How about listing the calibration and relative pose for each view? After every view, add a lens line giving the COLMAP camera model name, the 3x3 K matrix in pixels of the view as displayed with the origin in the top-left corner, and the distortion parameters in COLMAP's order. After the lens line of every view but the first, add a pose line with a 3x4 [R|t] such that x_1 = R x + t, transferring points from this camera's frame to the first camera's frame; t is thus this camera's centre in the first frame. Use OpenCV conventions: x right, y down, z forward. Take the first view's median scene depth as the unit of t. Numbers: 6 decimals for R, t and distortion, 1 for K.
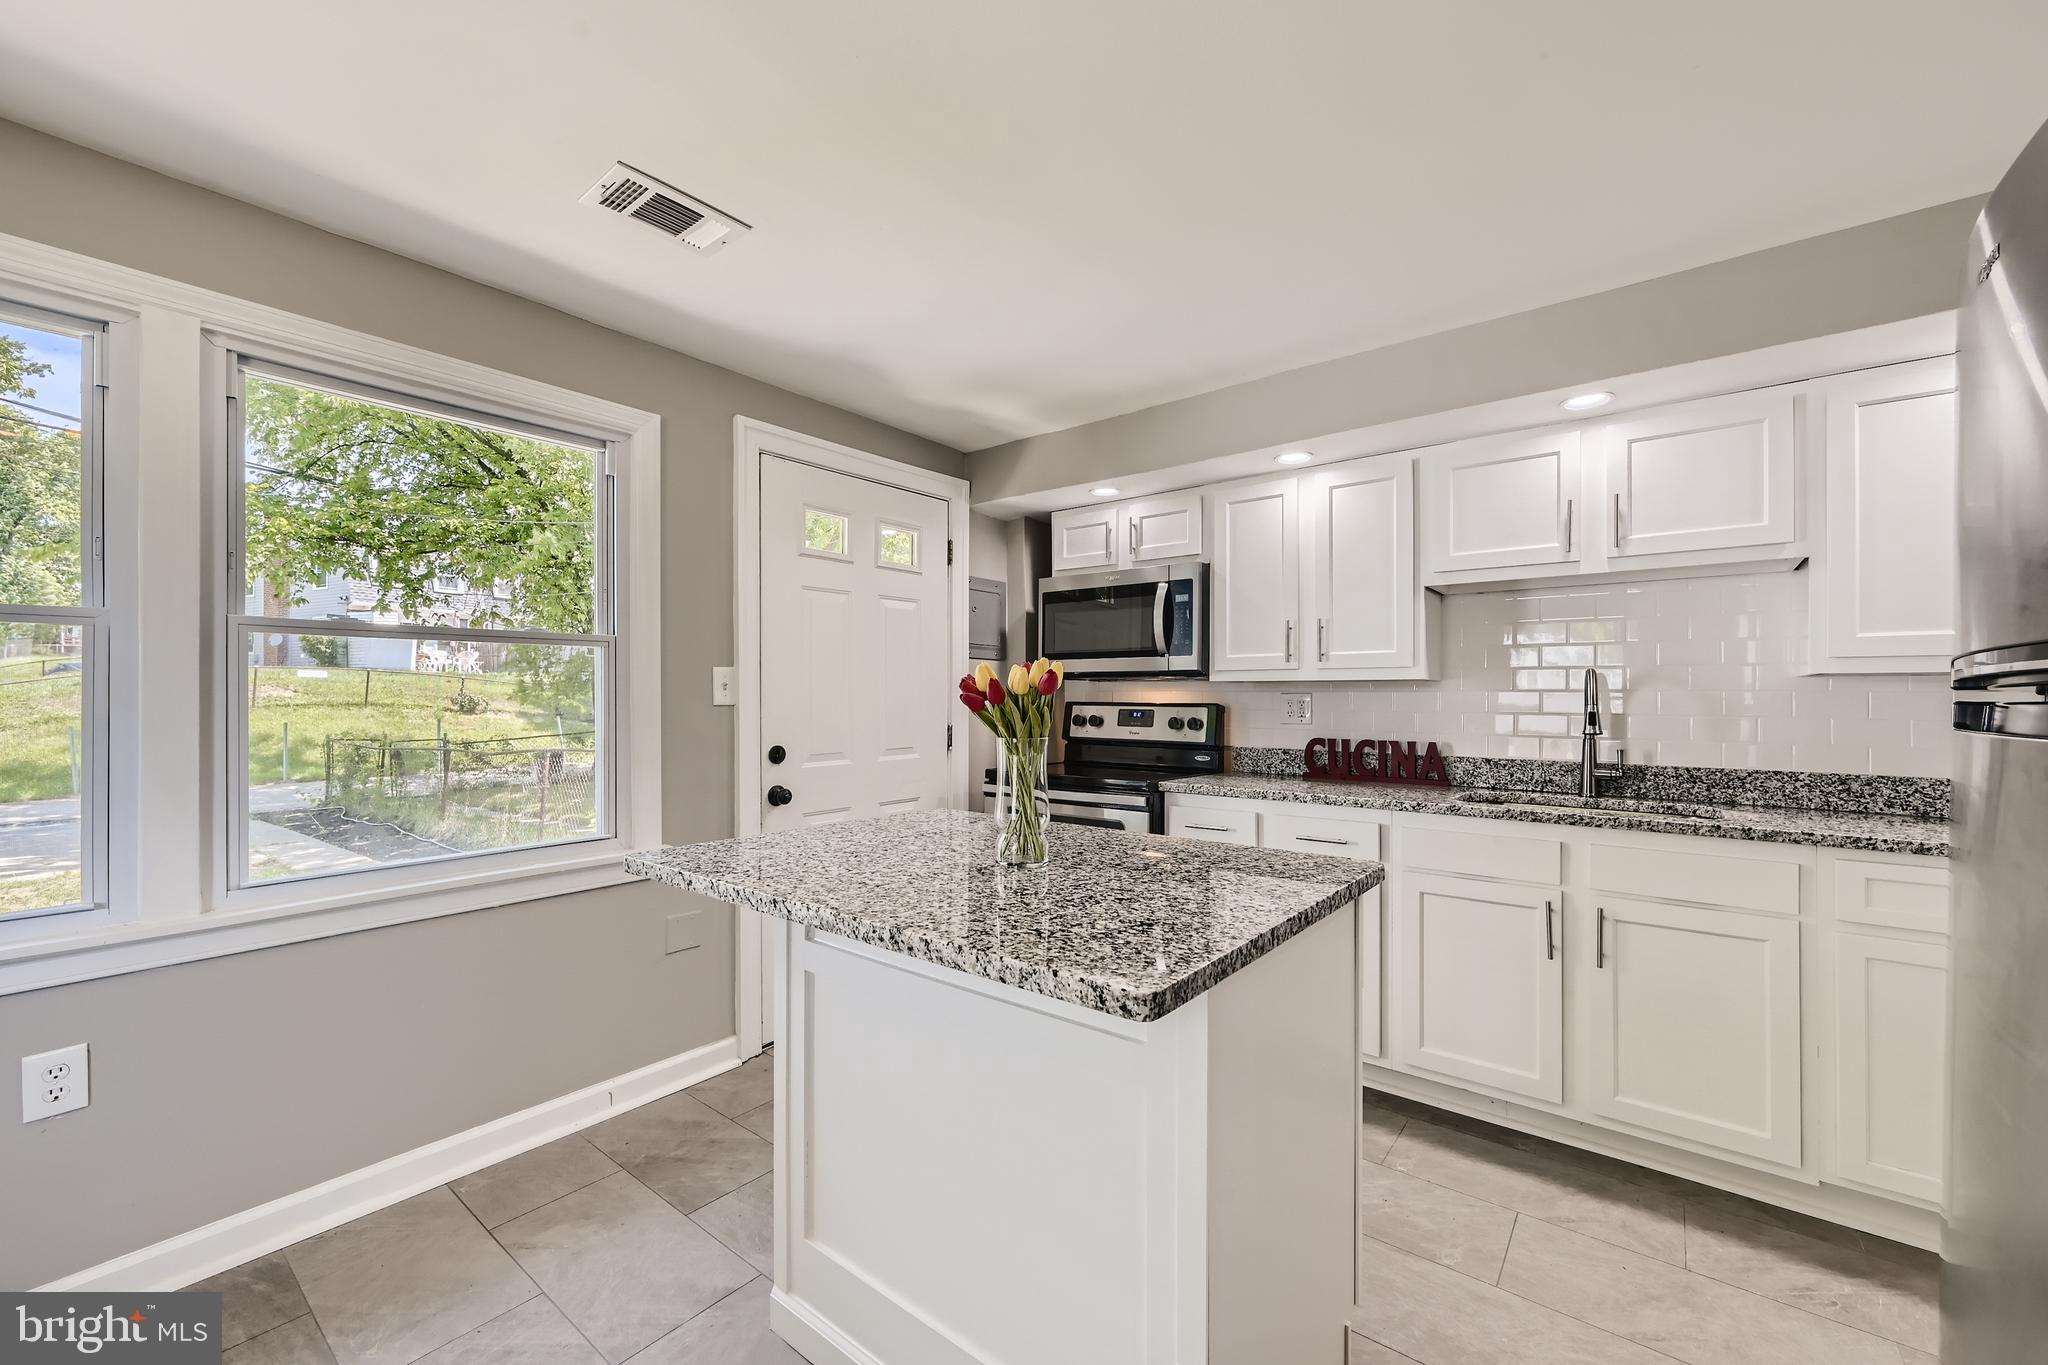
lens RADIAL K [[816.6, 0, 1021.7], [0, 816.6, 690.0], [0, 0, 1]] dist [0.000990, 0.000665]
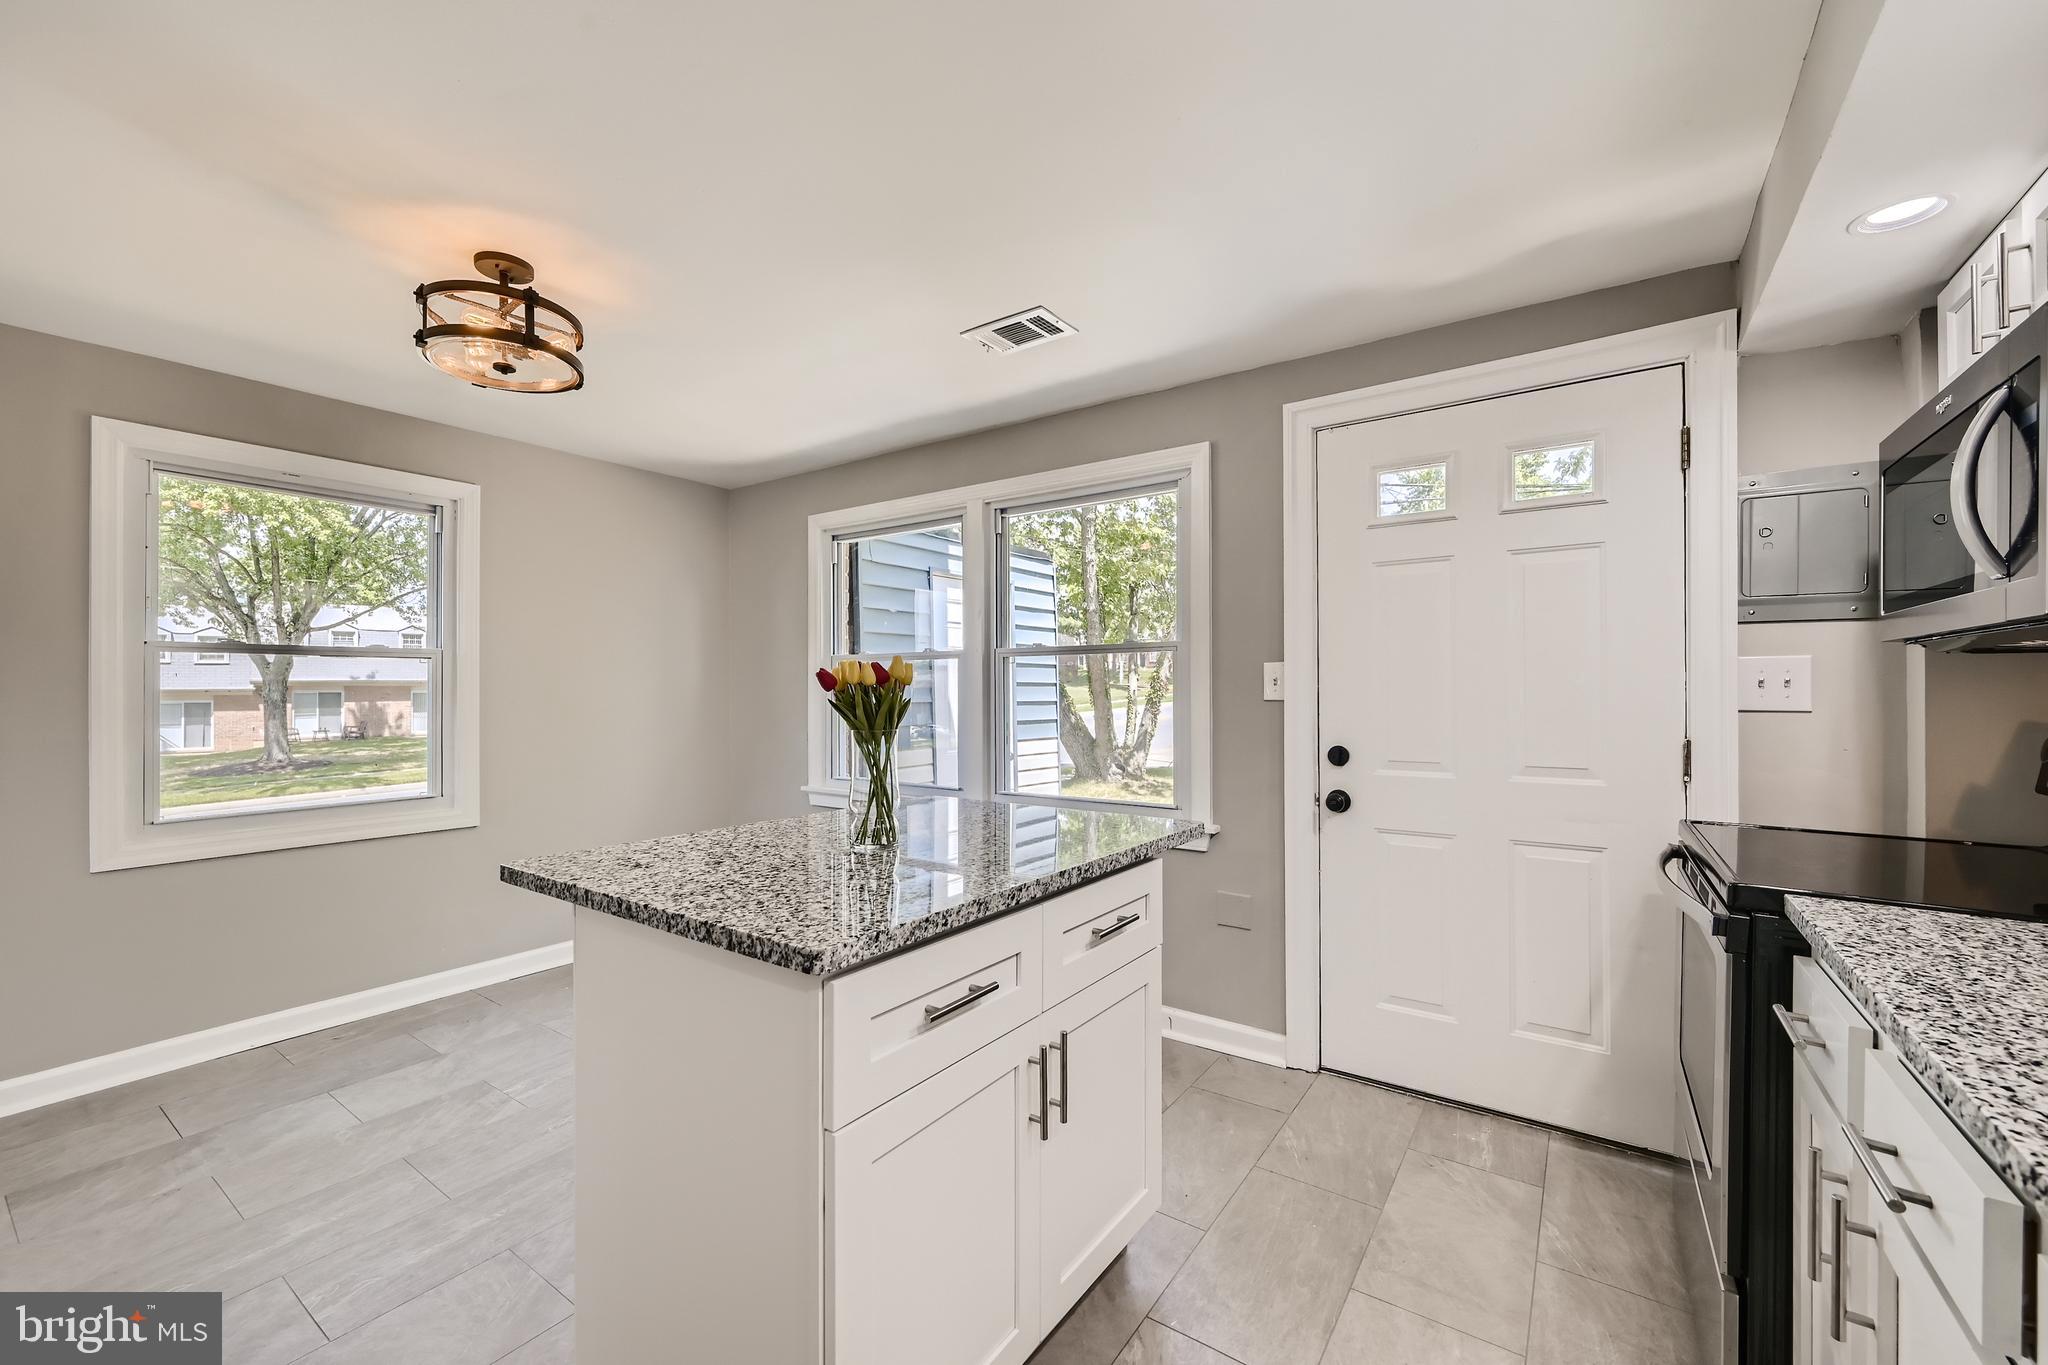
lens RADIAL K [[816.6, 0, 1023.9], [0, 816.6, 687.7], [0, 0, 1]] dist [0.000990, 0.000665]
pose [[0.060056, -0.004329, -0.998186, 0.624922], [0.007121, 0.999967, -0.003908, 0.004811], [0.998170, -0.006873, 0.060084, 0.639050]]
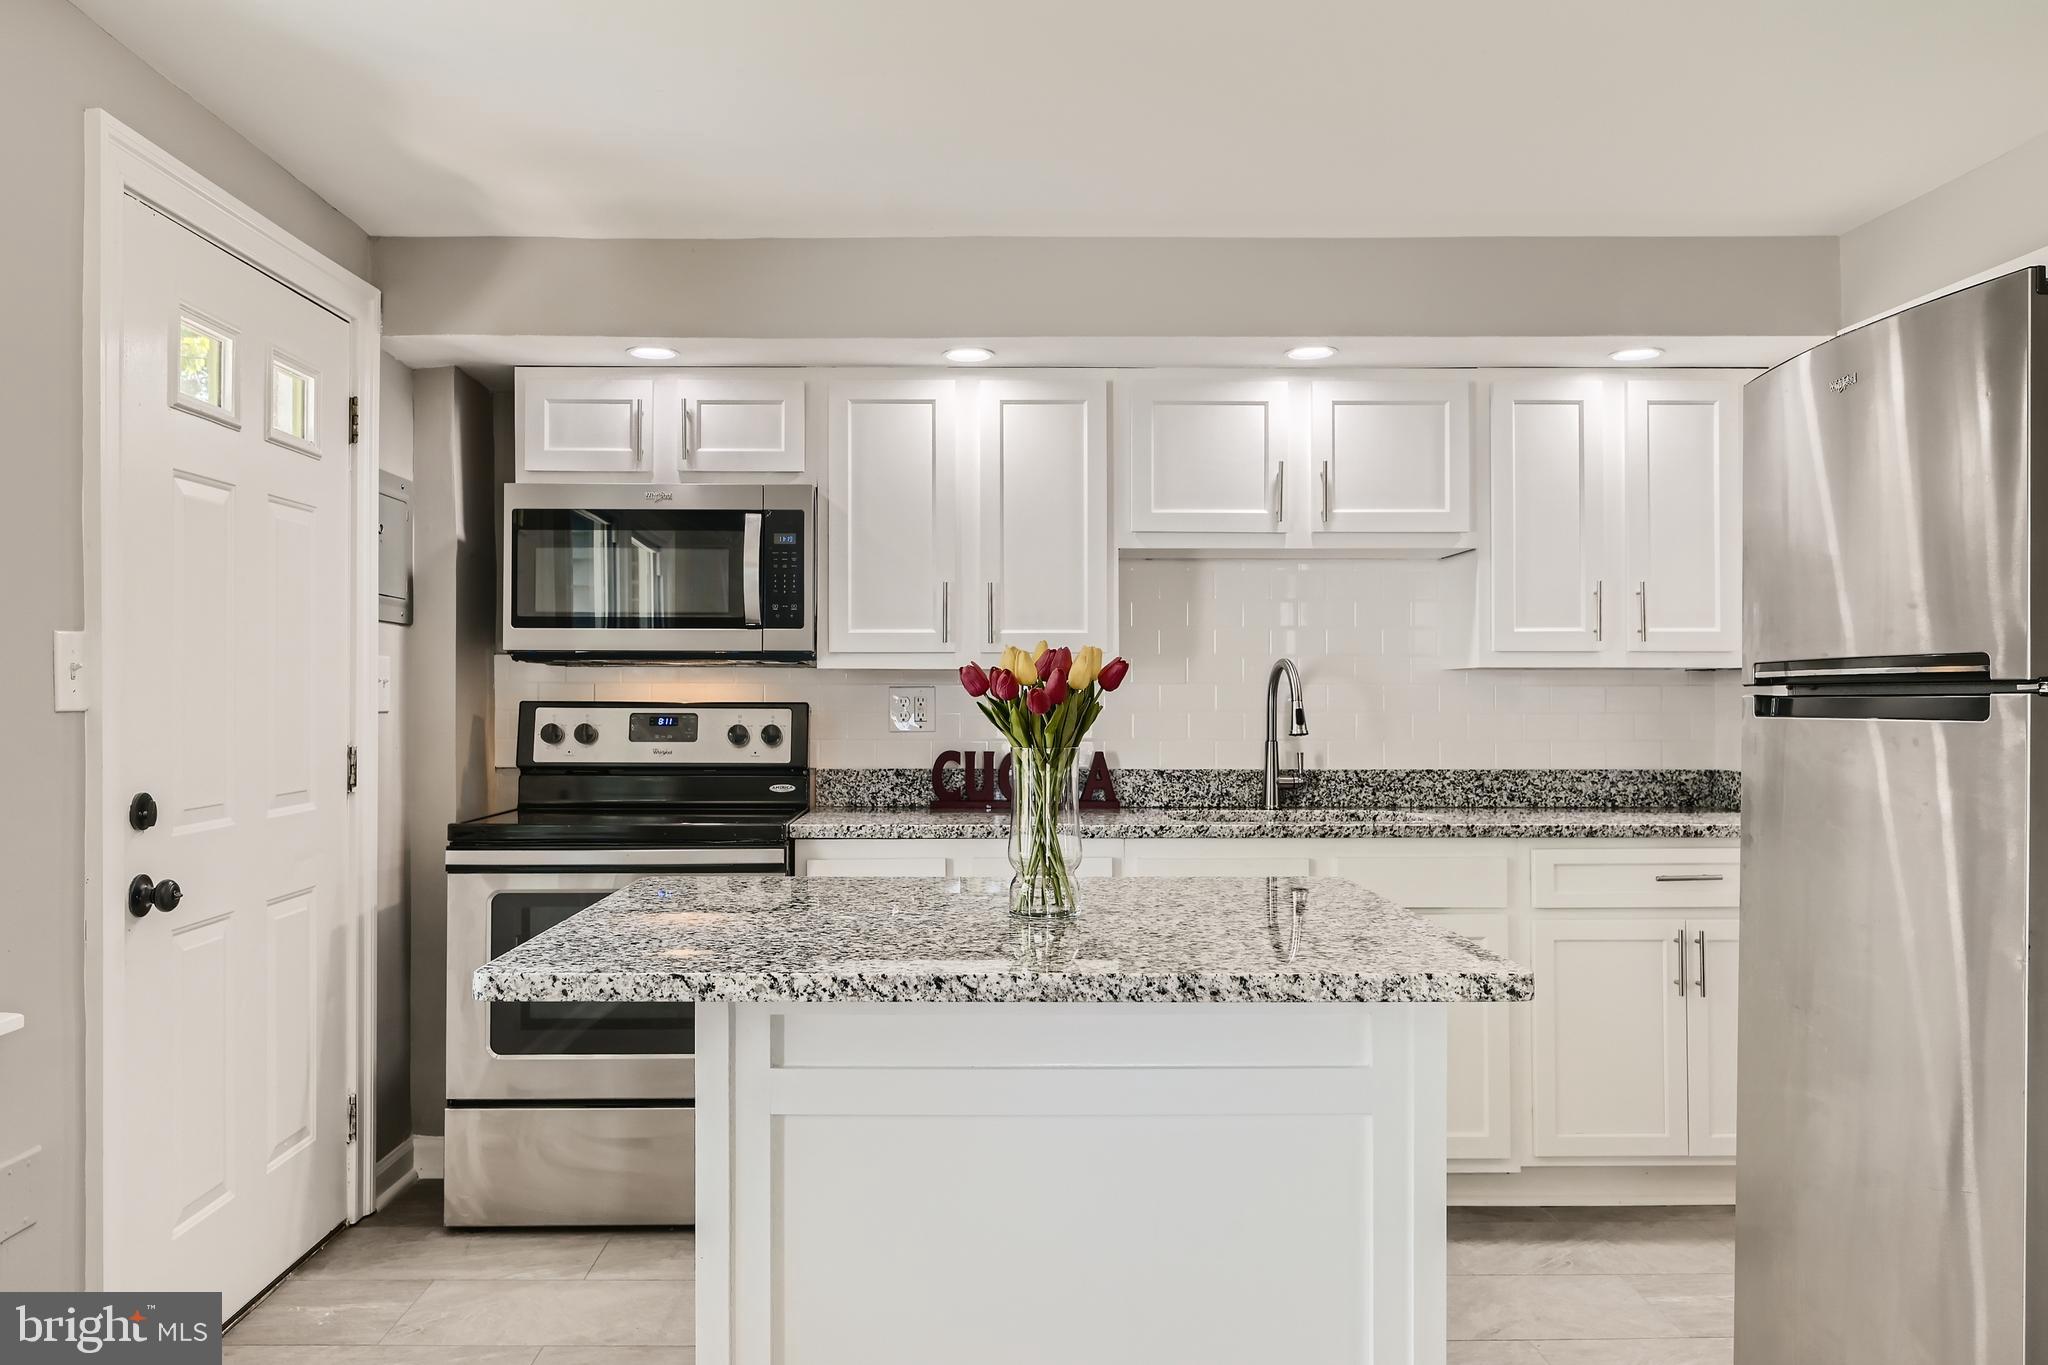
lens RADIAL K [[1513.0, 0, 977.6], [0, 1513.0, 677.7], [0, 0, 1]] dist [-0.001680, 0.000164]
pose [[0.772615, 0.004505, 0.634859, -0.522774], [-0.003507, 0.999990, -0.002828, -0.000298], [-0.634865, -0.000041, 0.772623, -0.016763]]
